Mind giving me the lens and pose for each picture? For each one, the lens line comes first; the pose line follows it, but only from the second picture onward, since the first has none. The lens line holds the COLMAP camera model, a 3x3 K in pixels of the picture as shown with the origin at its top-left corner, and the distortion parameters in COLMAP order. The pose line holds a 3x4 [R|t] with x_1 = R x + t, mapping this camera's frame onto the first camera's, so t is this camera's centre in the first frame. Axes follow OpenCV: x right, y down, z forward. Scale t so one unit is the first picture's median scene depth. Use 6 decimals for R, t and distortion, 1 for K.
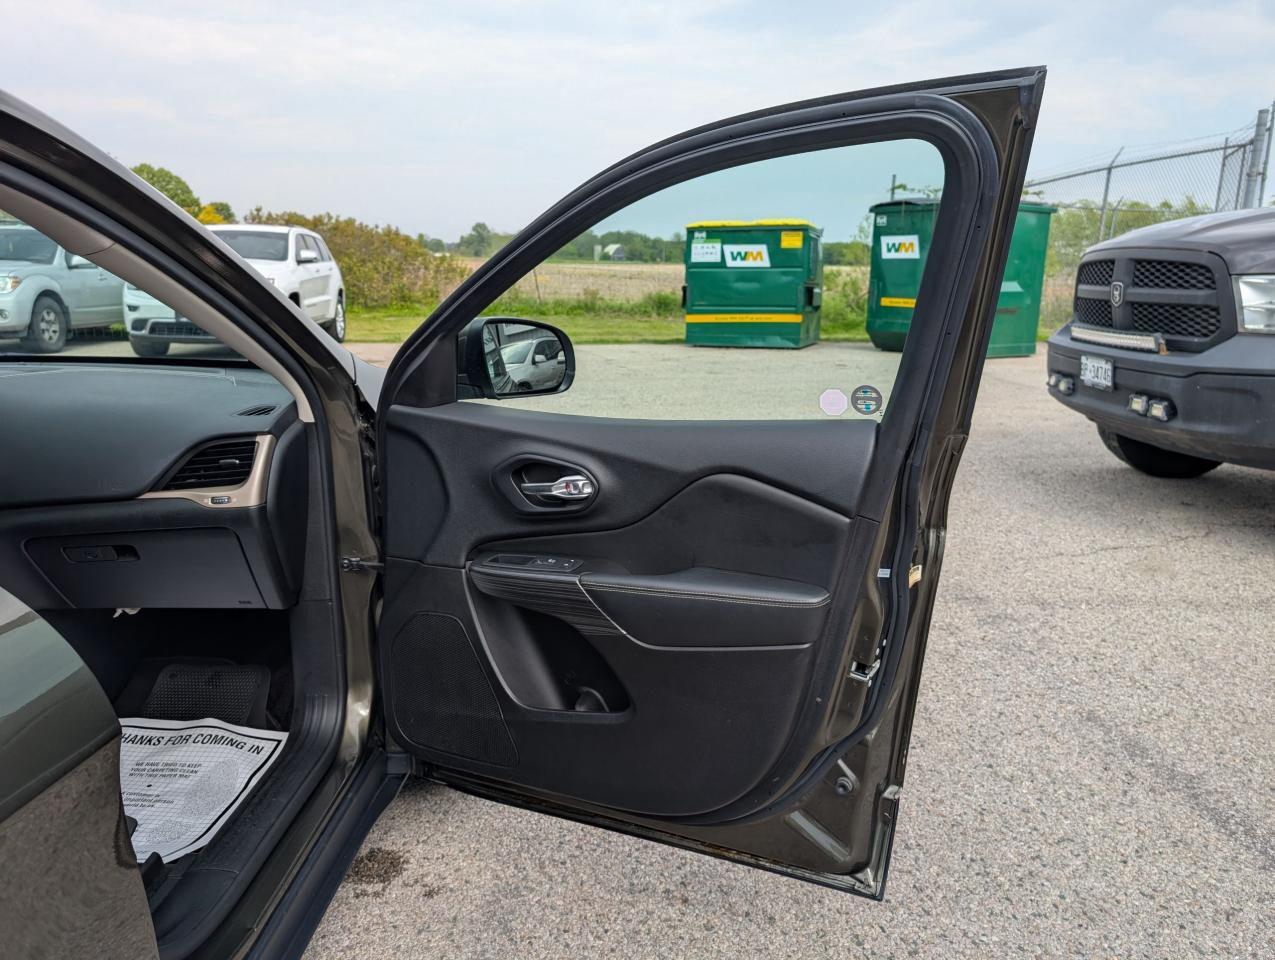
lens RADIAL K [[922.6, 0, 633.9], [0, 922.6, 484.2], [0, 0, 1]] dist [0.019358, -0.020452]
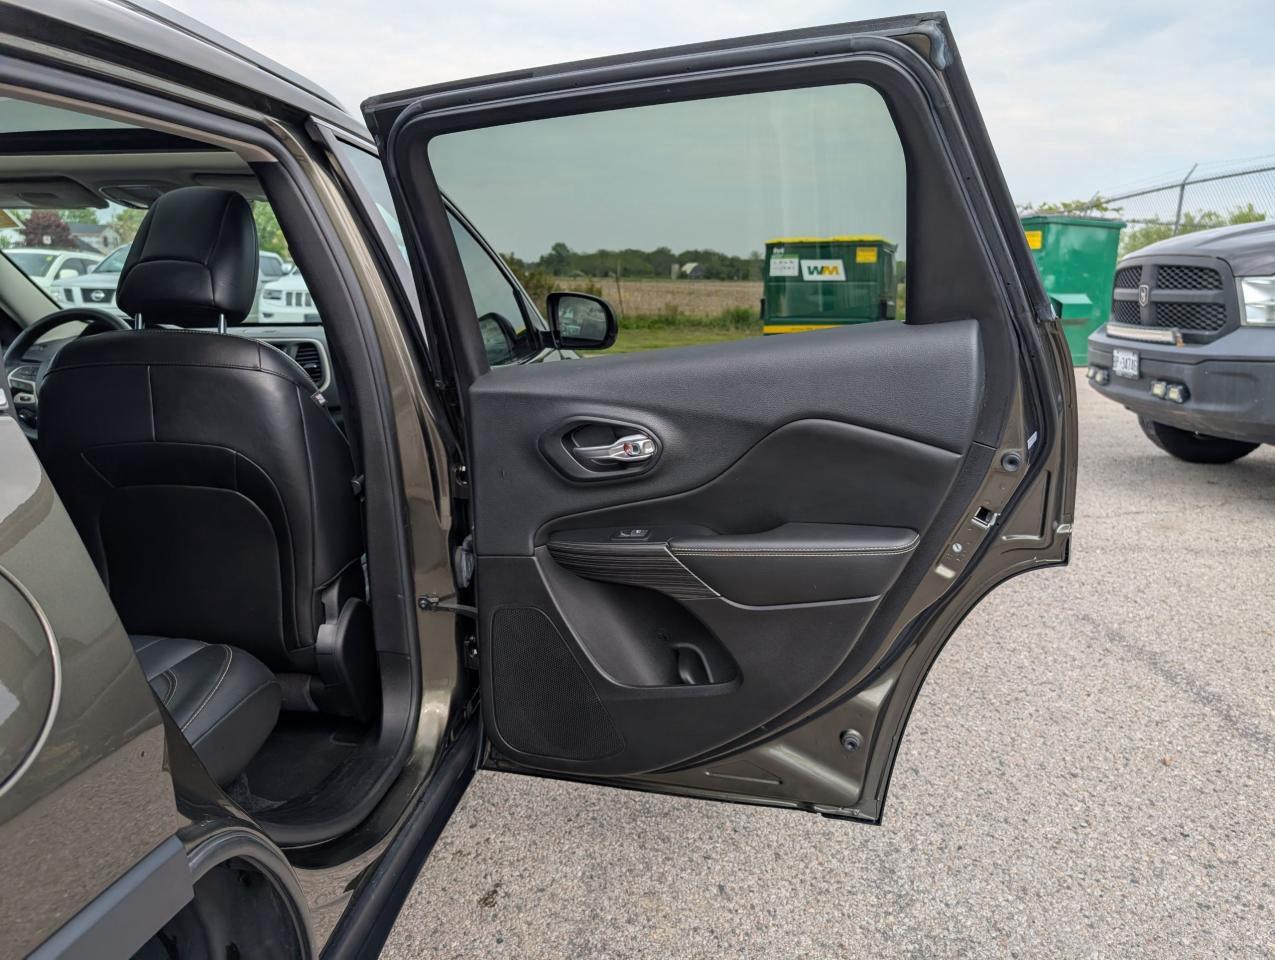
lens RADIAL K [[922.6, 0, 640.8], [0, 922.6, 485.6], [0, 0, 1]] dist [0.019358, -0.020452]
pose [[0.997277, 0.014895, -0.072231, -0.005327], [-0.016175, 0.999722, -0.017159, 0.020510], [0.071955, 0.018281, 0.997240, -0.063809]]
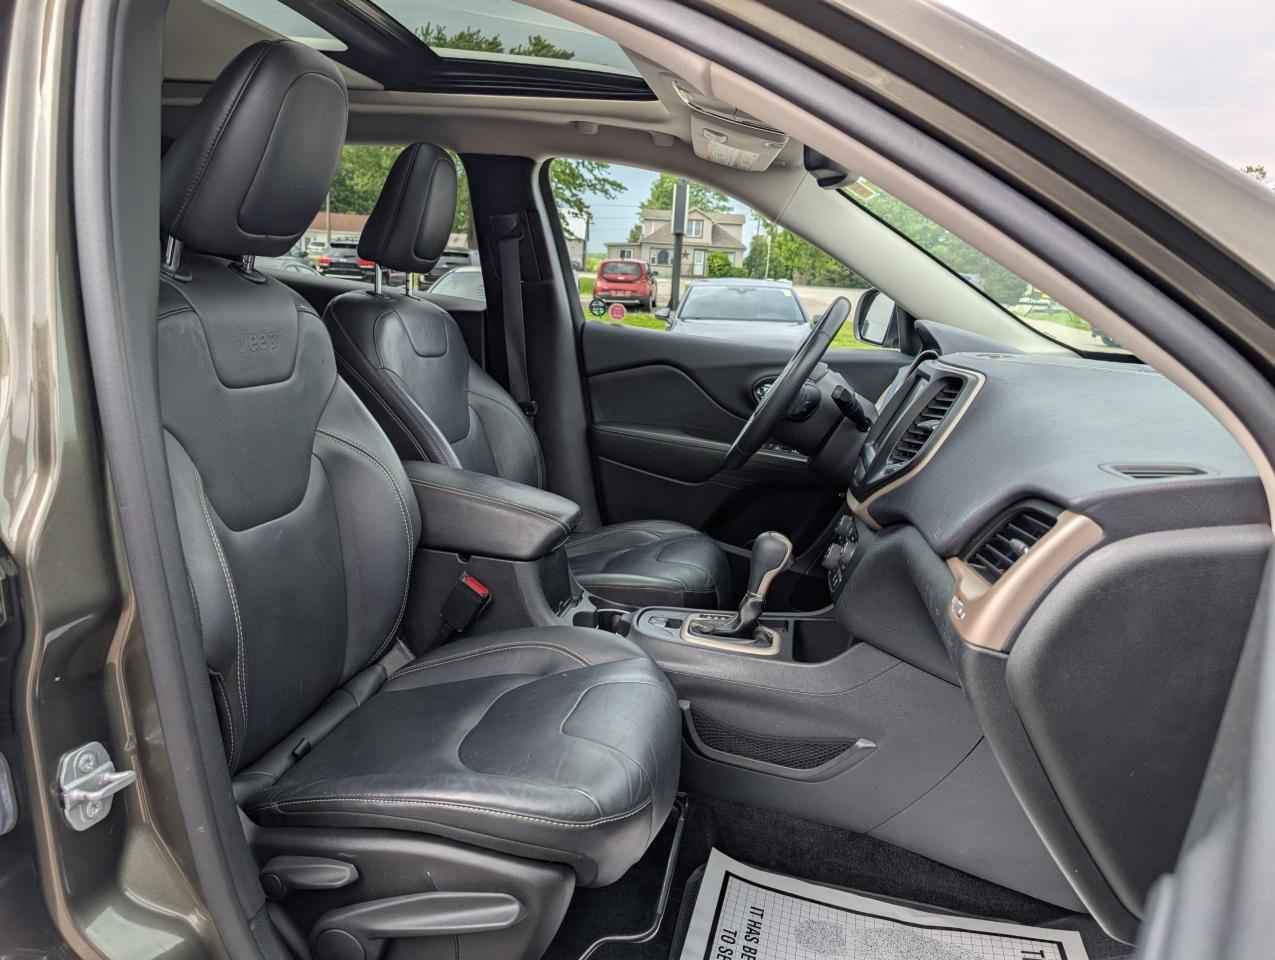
lens RADIAL K [[920.9, 0, 618.7], [0, 920.9, 463.3], [0, 0, 1]] dist [0.020706, -0.021914]
pose [[-0.179138, 0.170006, -0.969024, 0.005005], [-0.297817, 0.929373, 0.218106, -0.012369], [0.937664, 0.327663, -0.115855, 0.101153]]
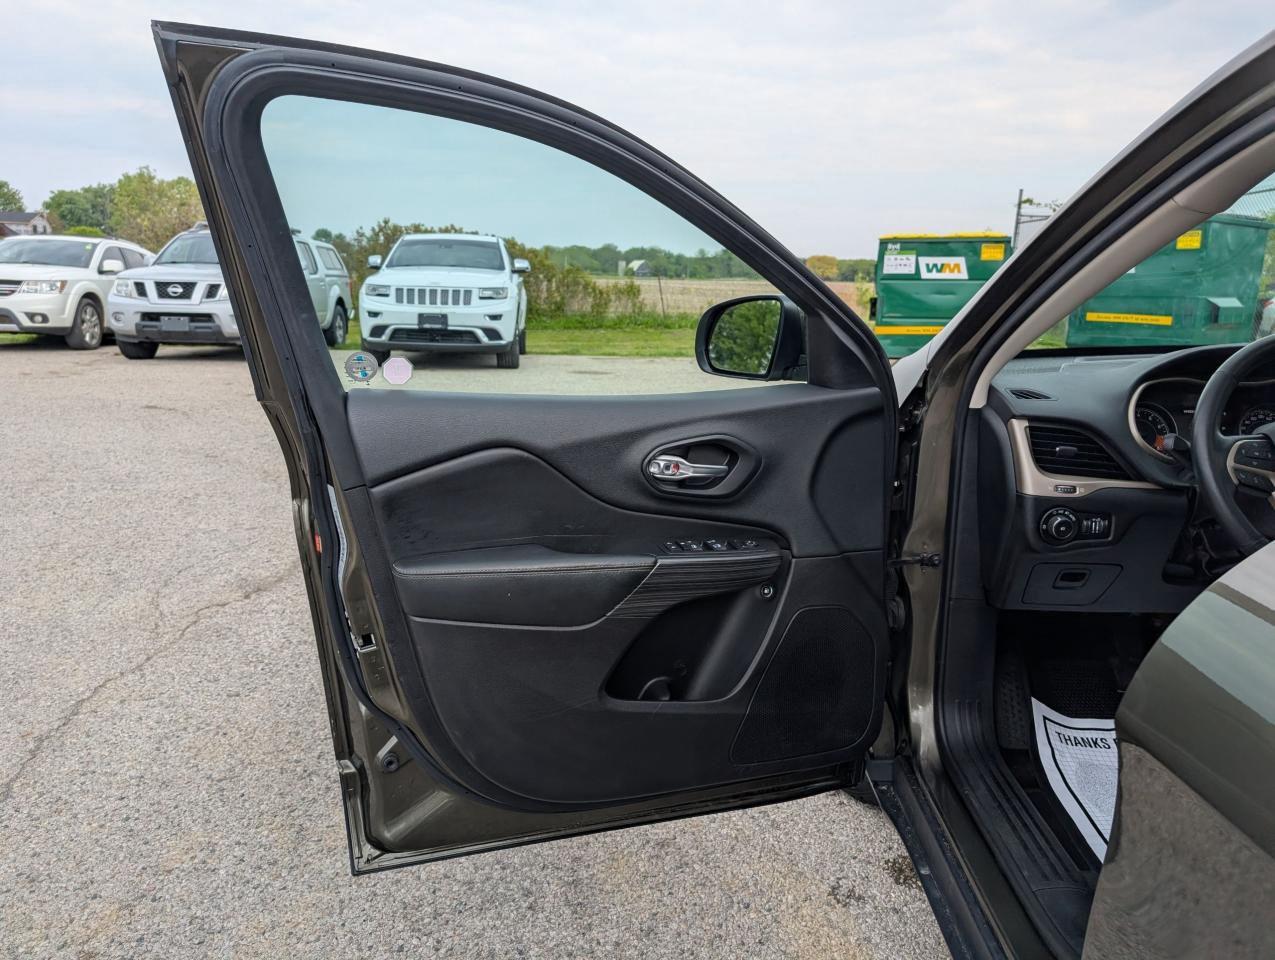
lens RADIAL K [[922.6, 0, 639.0], [0, 922.6, 495.0], [0, 0, 1]] dist [0.019358, -0.020452]
pose [[0.999874, 0.010091, -0.012213, -0.195324], [-0.010157, 0.999934, -0.005336, 0.003524], [0.012158, 0.005459, 0.999911, 0.011006]]
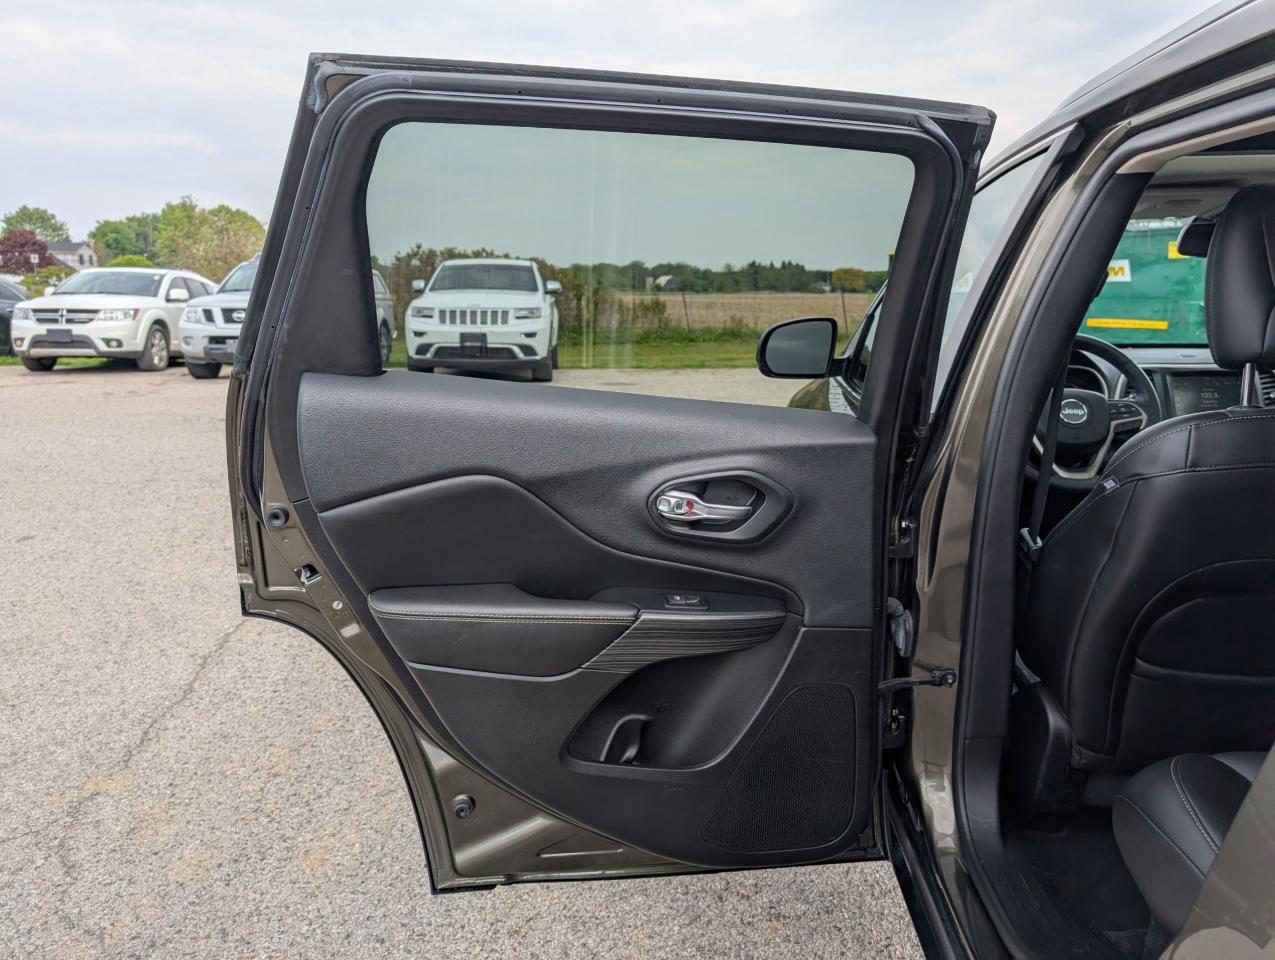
lens RADIAL K [[920.9, 0, 645.9], [0, 920.9, 471.1], [0, 0, 1]] dist [0.020706, -0.021914]
pose [[0.999268, -0.005419, -0.037863, -0.190191], [0.003694, 0.998958, -0.045496, 0.014851], [0.038070, 0.045322, 0.998247, -0.048054]]
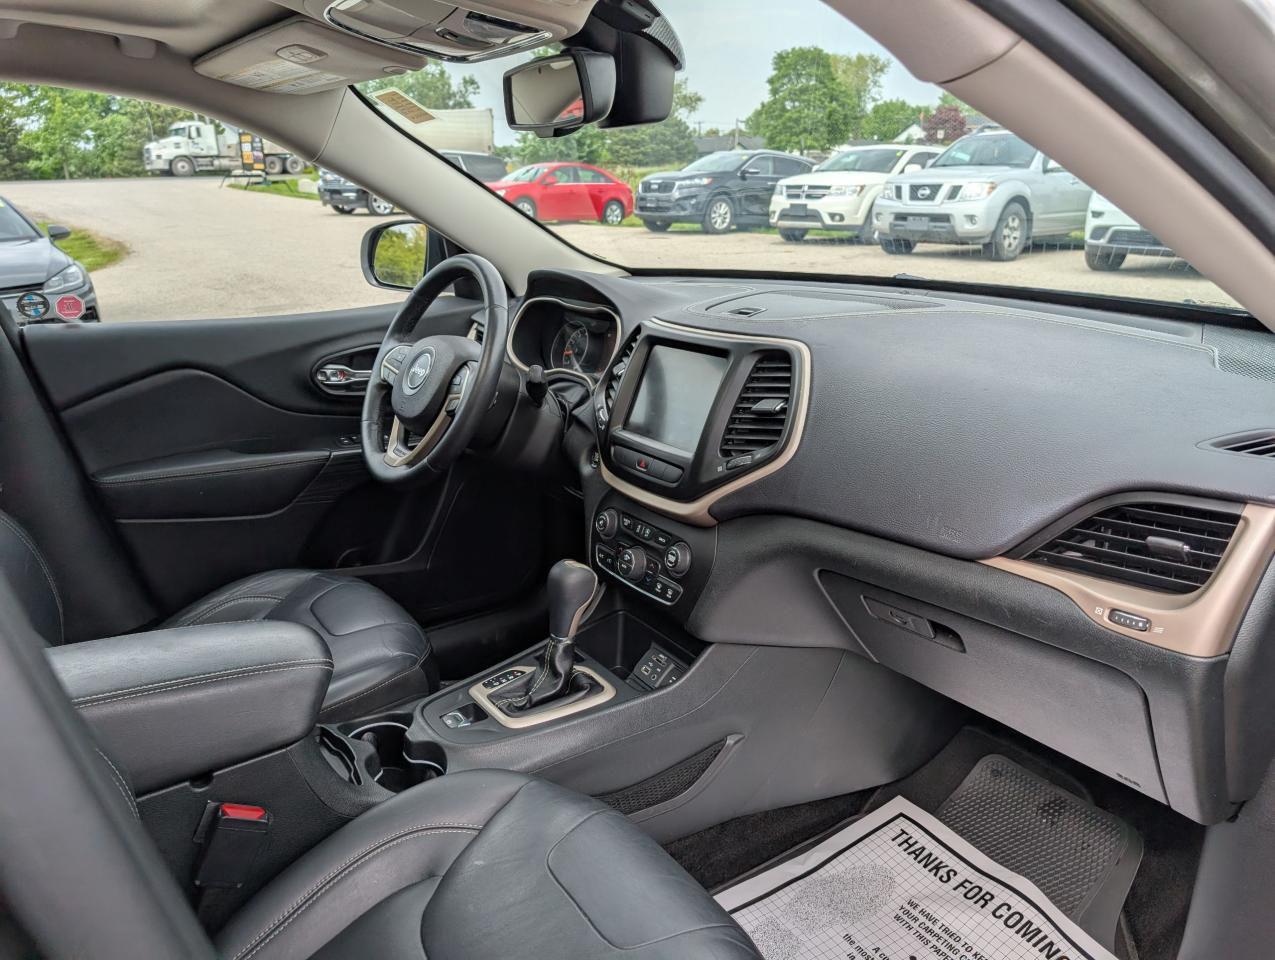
lens RADIAL K [[920.9, 0, 639.6], [0, 920.9, 478.5], [0, 0, 1]] dist [0.020706, -0.021914]
pose [[0.593766, 0.230024, -0.771059, -0.028602], [-0.161291, 0.972843, 0.166016, -0.010862], [0.788307, 0.025790, 0.614742, 0.059054]]
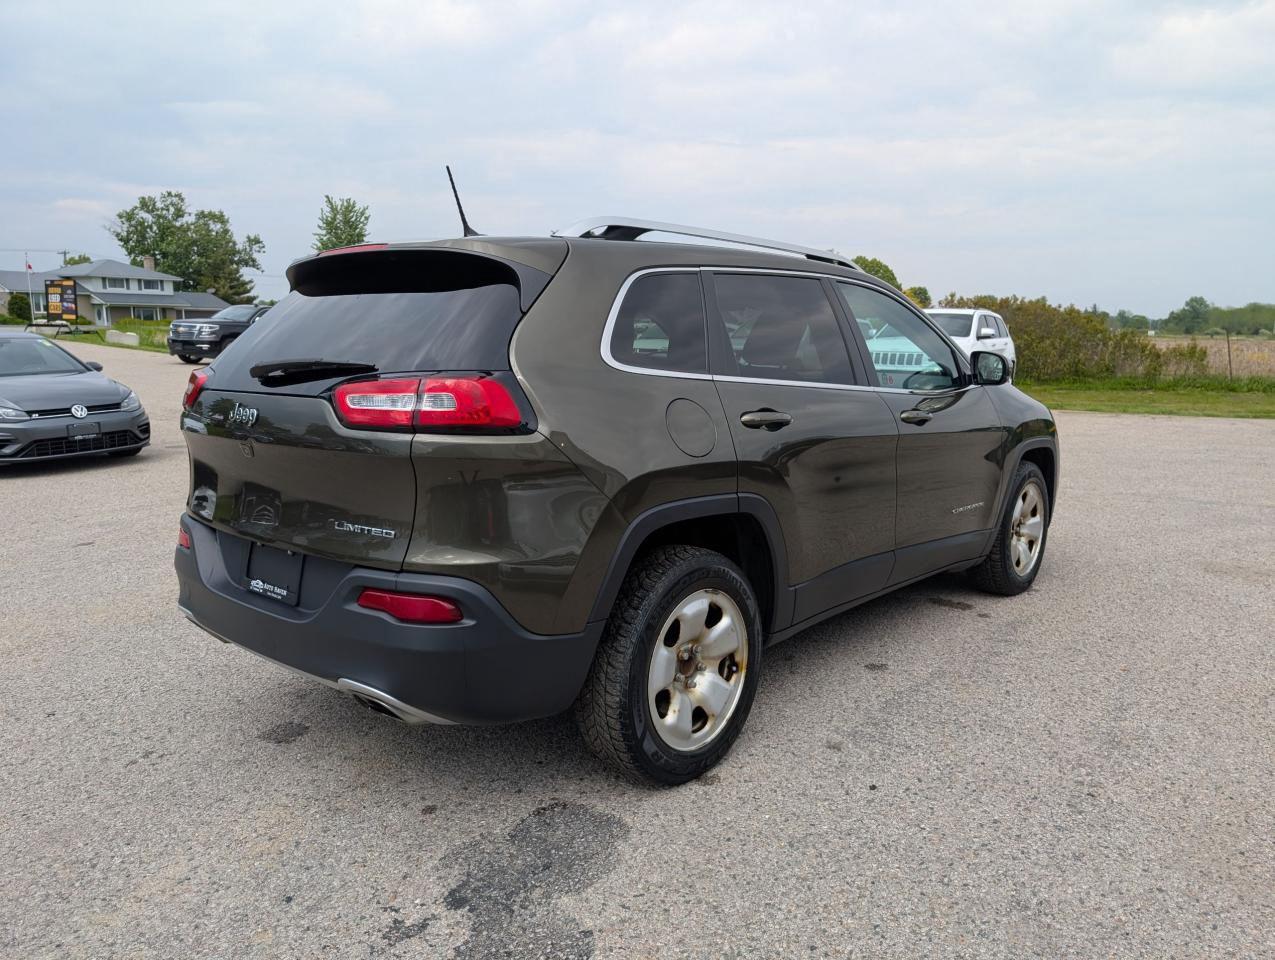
lens RADIAL K [[922.6, 0, 640.0], [0, 922.6, 483.3], [0, 0, 1]] dist [0.019358, -0.020452]
pose [[0.769165, 0.095107, -0.631933, 0.075663], [-0.147068, 0.988665, -0.030210, 0.047435], [0.621897, 0.116174, 0.774434, -0.180790]]
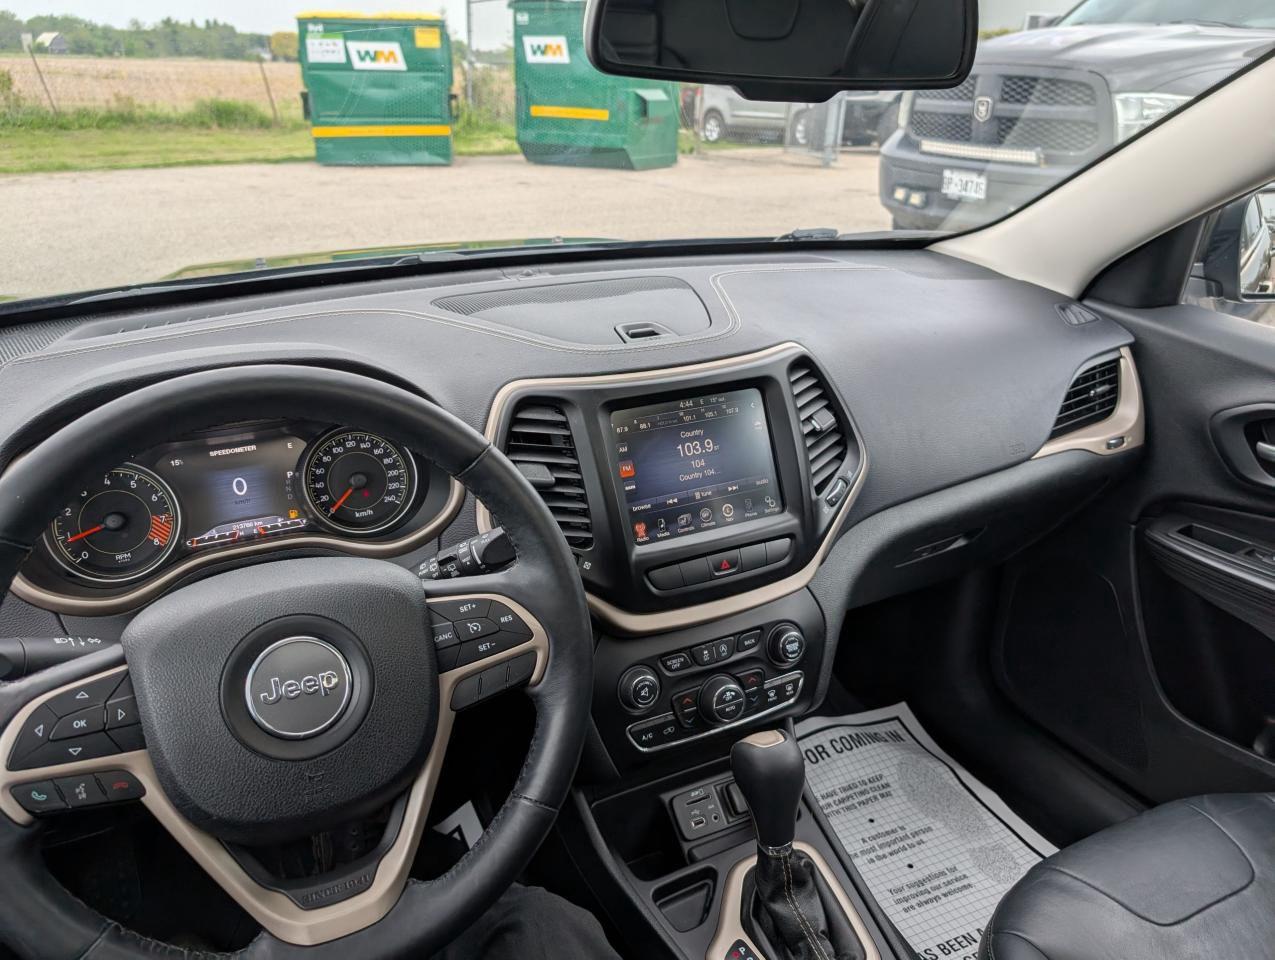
lens RADIAL K [[922.6, 0, 648.1], [0, 922.6, 485.3], [0, 0, 1]] dist [0.019358, -0.020452]
pose [[0.872759, -0.188589, 0.450252, -0.129963], [0.098679, 0.971477, 0.215628, -0.016973], [-0.478074, -0.143761, 0.866474, 0.062500]]
